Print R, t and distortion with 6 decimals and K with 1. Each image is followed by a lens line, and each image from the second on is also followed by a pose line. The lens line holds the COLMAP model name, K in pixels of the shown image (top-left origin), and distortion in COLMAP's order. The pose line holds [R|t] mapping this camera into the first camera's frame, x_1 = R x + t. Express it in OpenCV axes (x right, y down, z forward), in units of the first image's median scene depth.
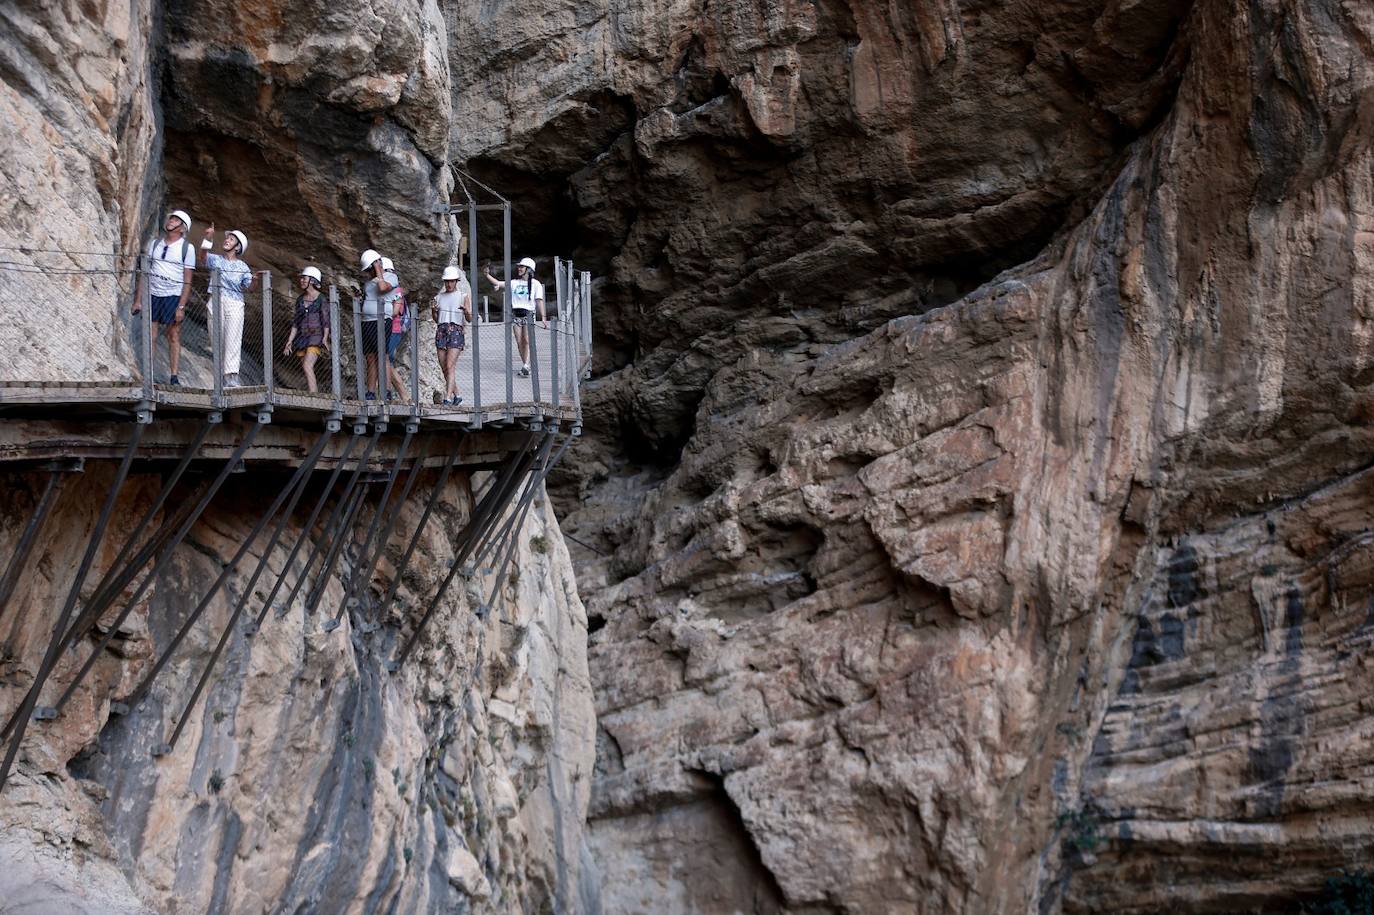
lens RADIAL K [[2642.3, 0, 687.1], [0, 2642.3, 479.0], [0, 0, 1]] dist [-0.245278, -0.140249]
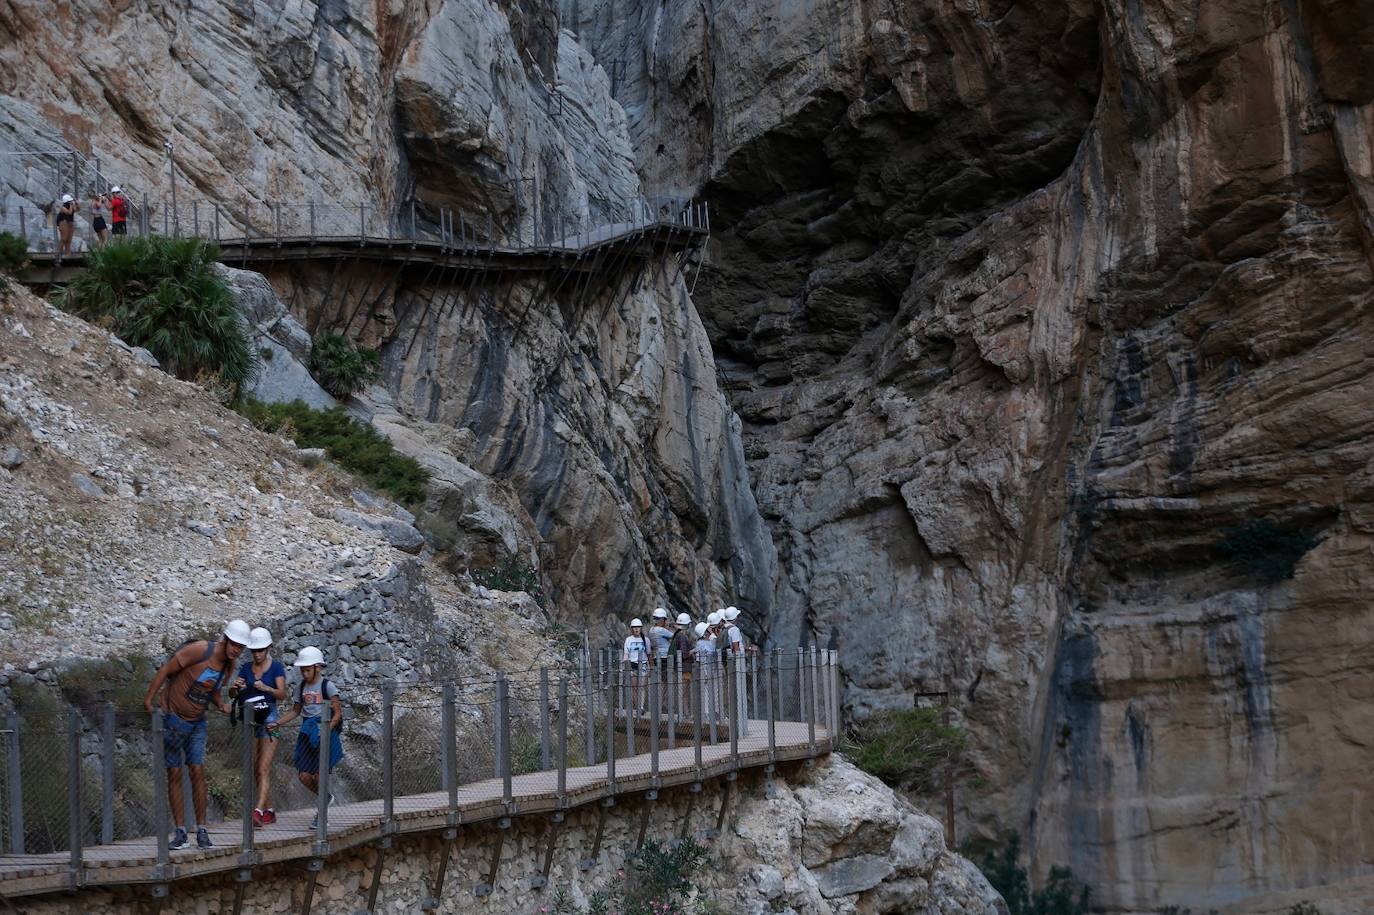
lens RADIAL K [[2642.3, 0, 687.1], [0, 2642.3, 479.0], [0, 0, 1]] dist [-0.245278, -0.140249]
pose [[0.962609, -0.026458, -0.269601, 0.366774], [0.033179, 0.999241, 0.020402, 0.073492], [0.268857, -0.028584, 0.962756, -0.740289]]
